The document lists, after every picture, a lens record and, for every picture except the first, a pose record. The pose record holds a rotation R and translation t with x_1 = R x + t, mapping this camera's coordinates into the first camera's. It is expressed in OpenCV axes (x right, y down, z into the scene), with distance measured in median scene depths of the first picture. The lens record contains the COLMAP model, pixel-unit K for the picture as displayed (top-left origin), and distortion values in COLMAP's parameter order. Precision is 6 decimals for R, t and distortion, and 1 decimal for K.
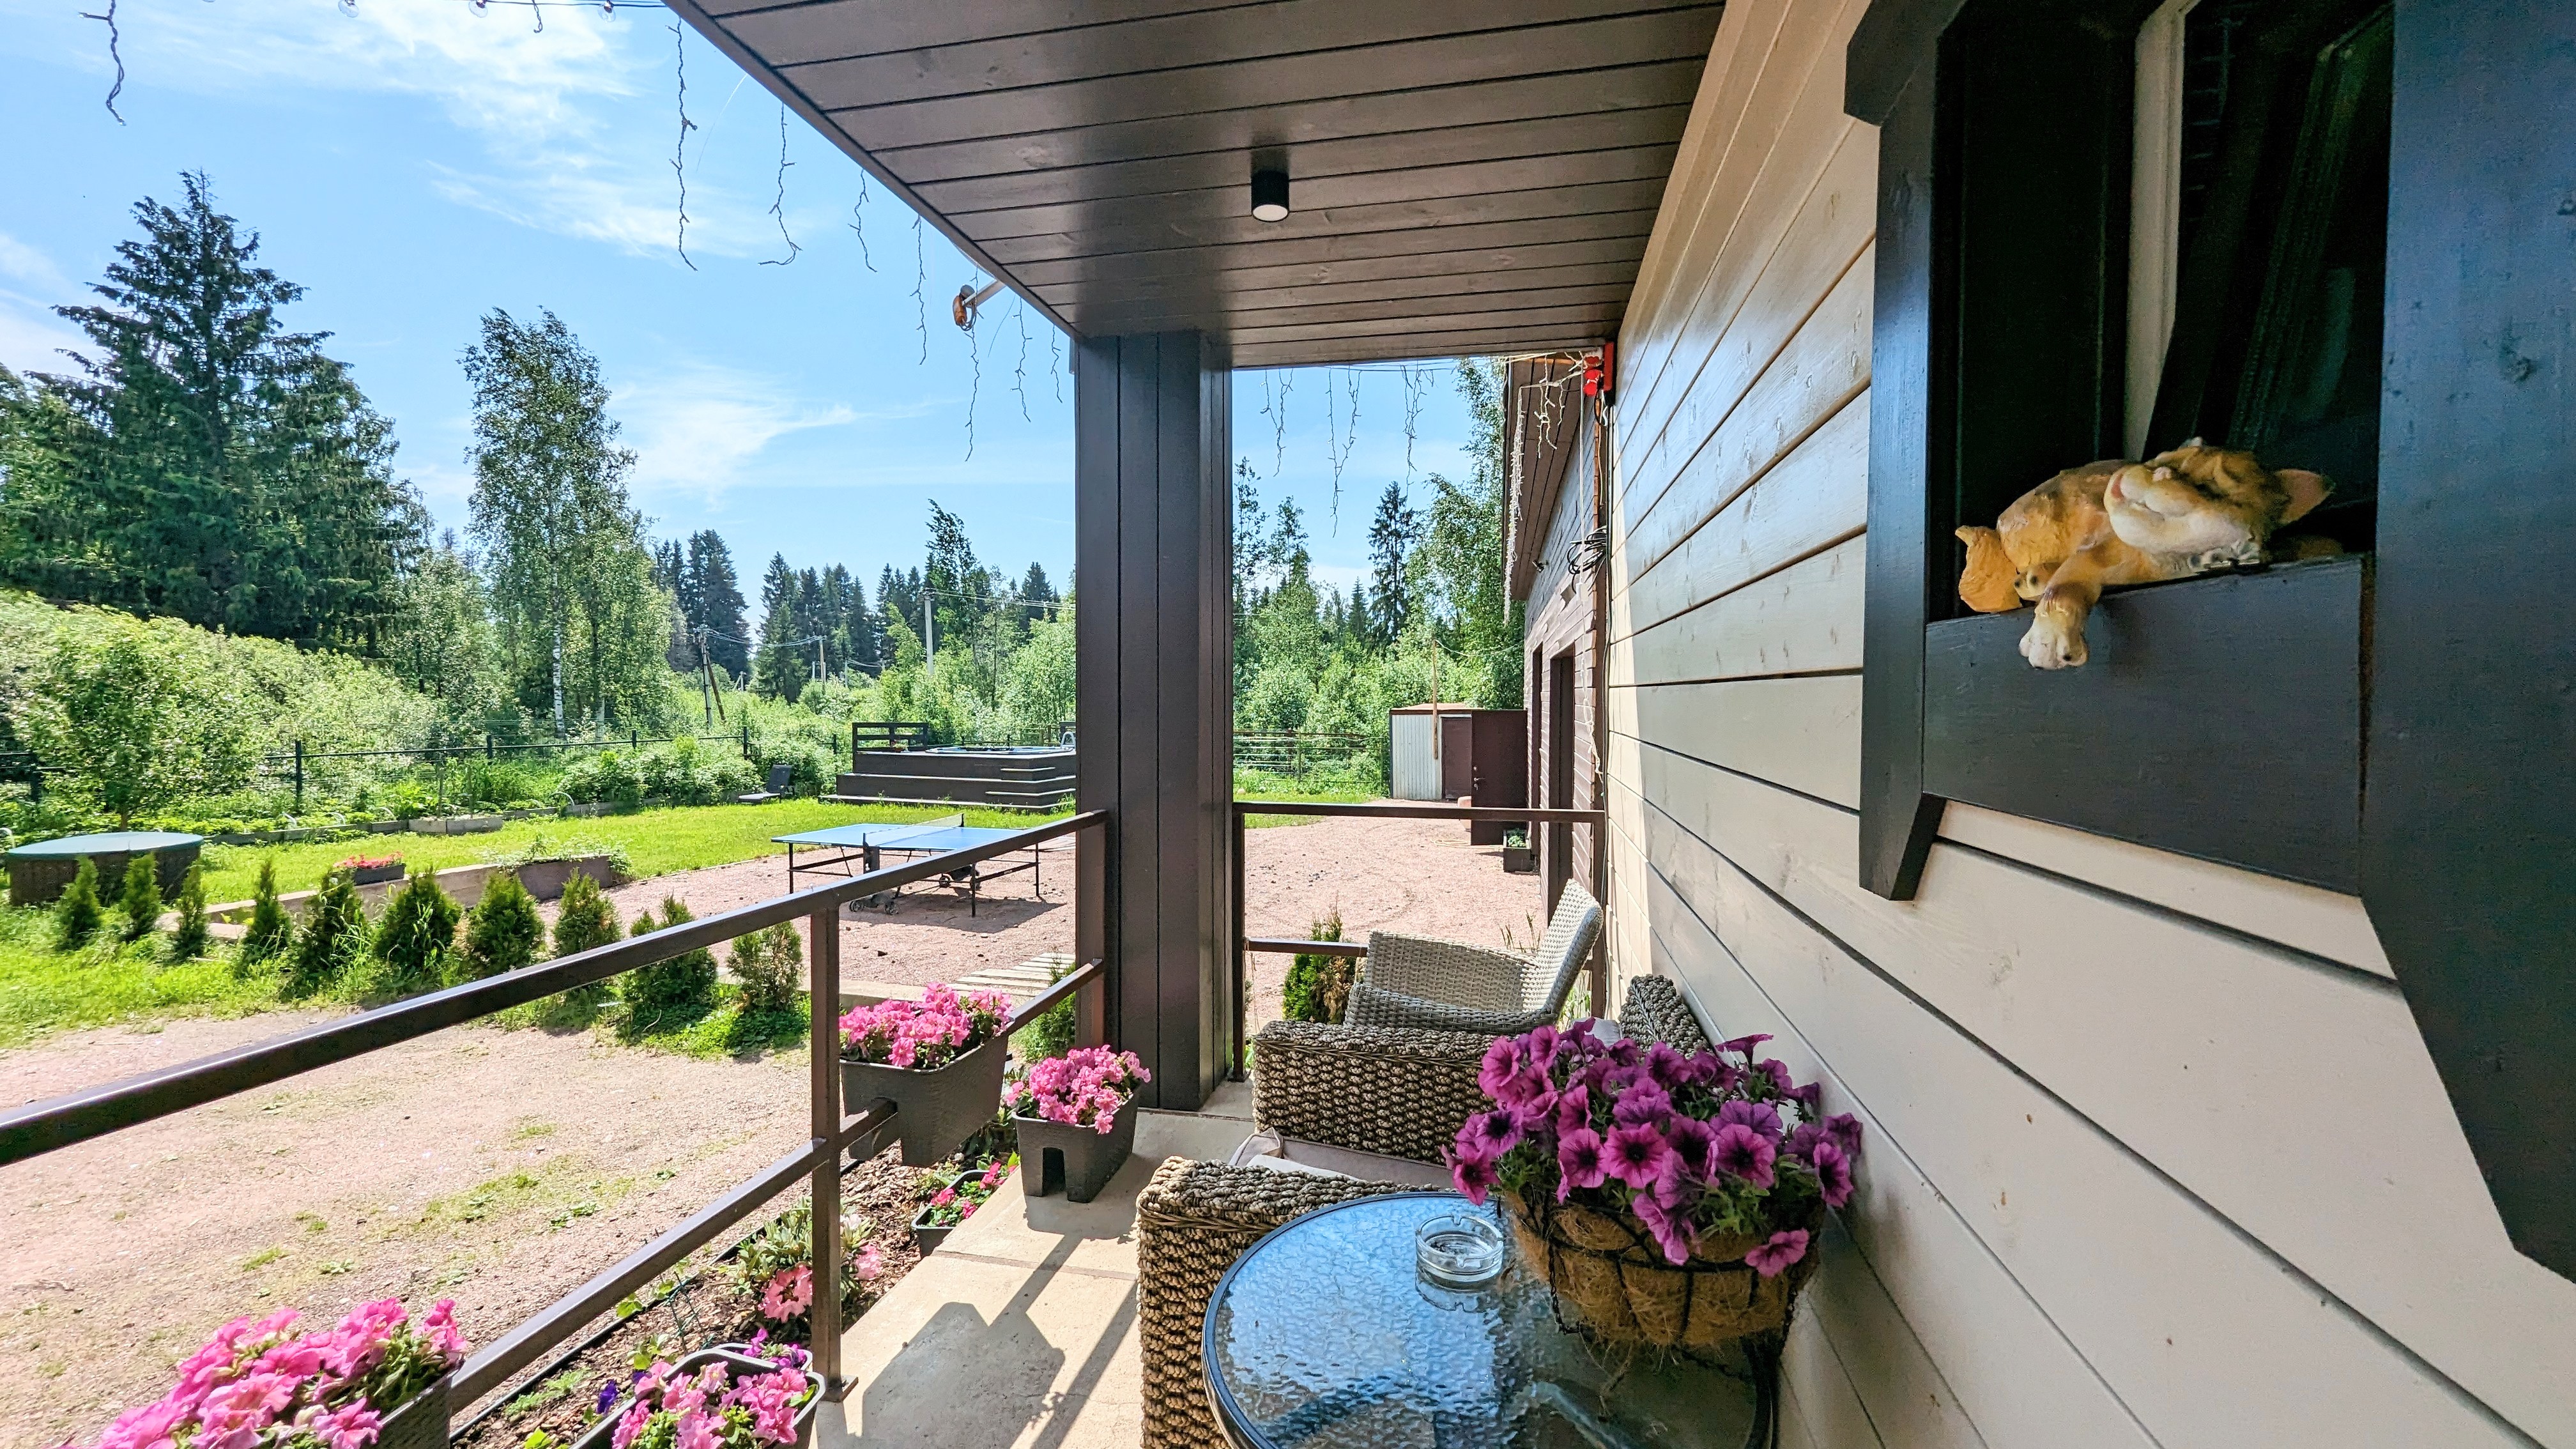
lens RADIAL K [[1051.0, 0, 1283.9], [0, 1051.0, 729.7], [0, 0, 1]] dist [0.001529, -0.002851]
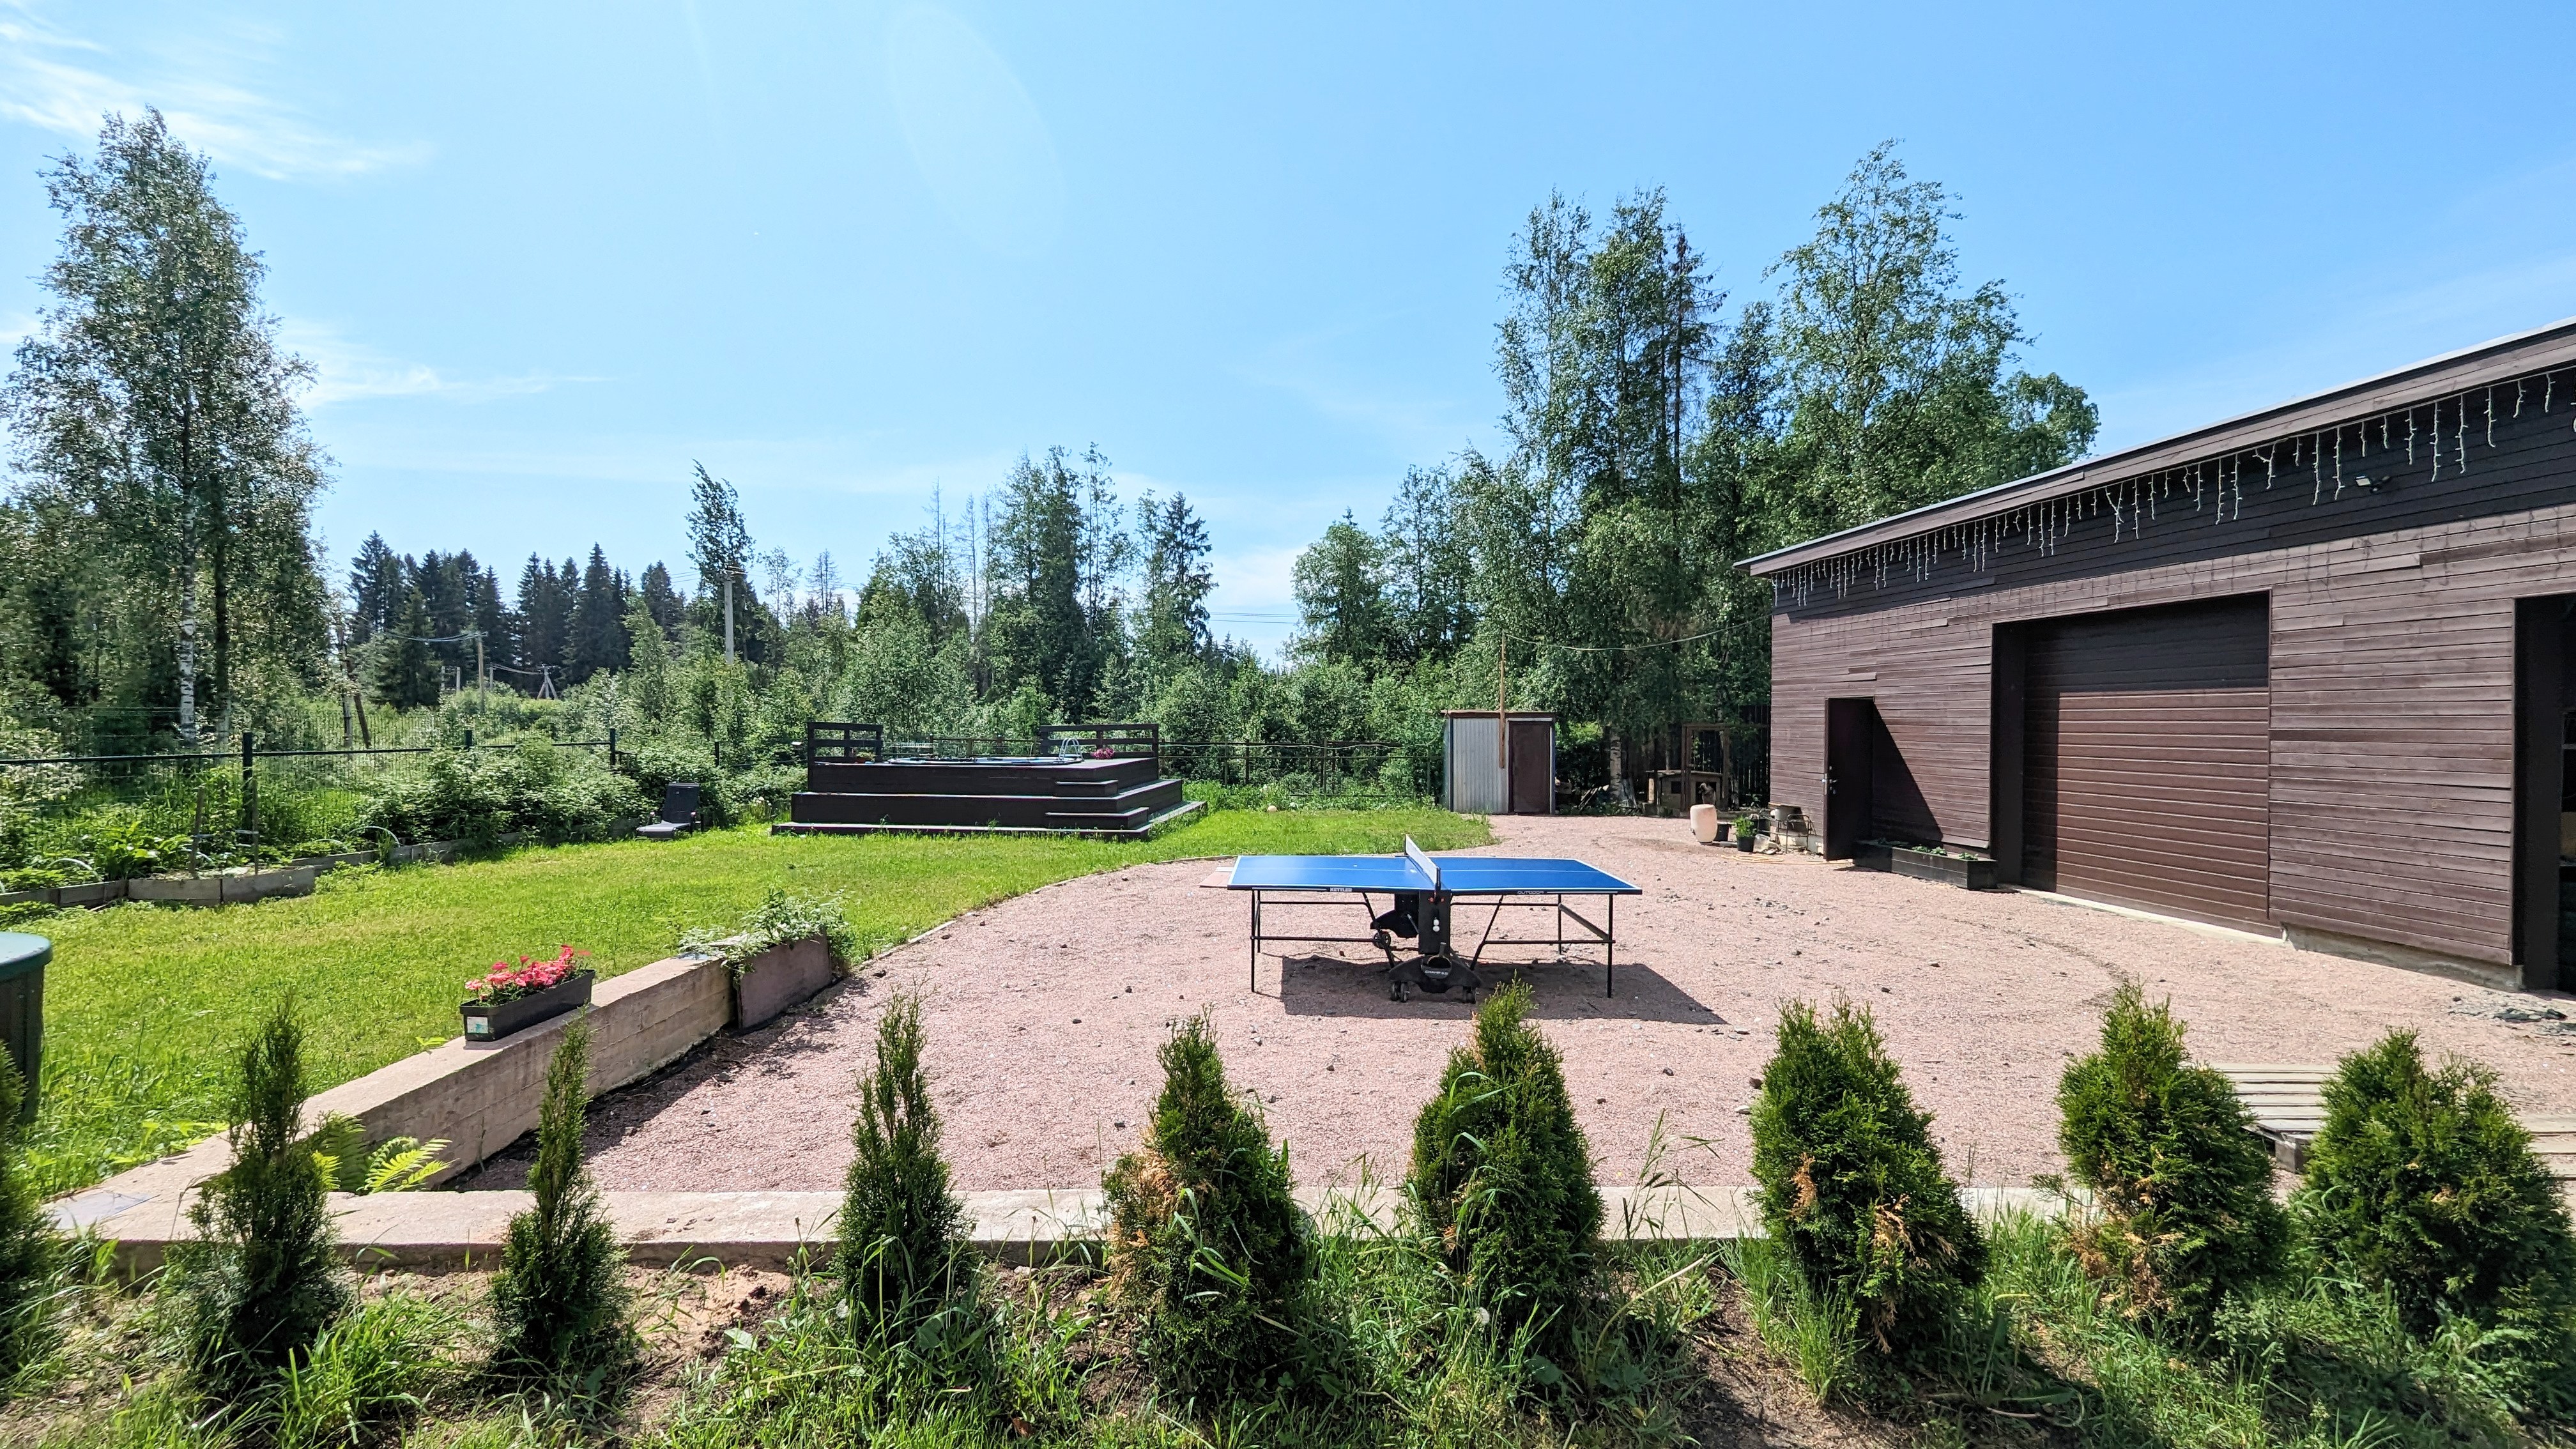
lens RADIAL K [[1051.0, 0, 1283.9], [0, 1051.0, 729.7], [0, 0, 1]] dist [0.001529, -0.002851]
pose [[0.958046, 0.004493, 0.286580, -0.261108], [0.002061, 0.999743, -0.022564, 0.013692], [-0.286608, 0.022208, 0.957791, 0.191996]]
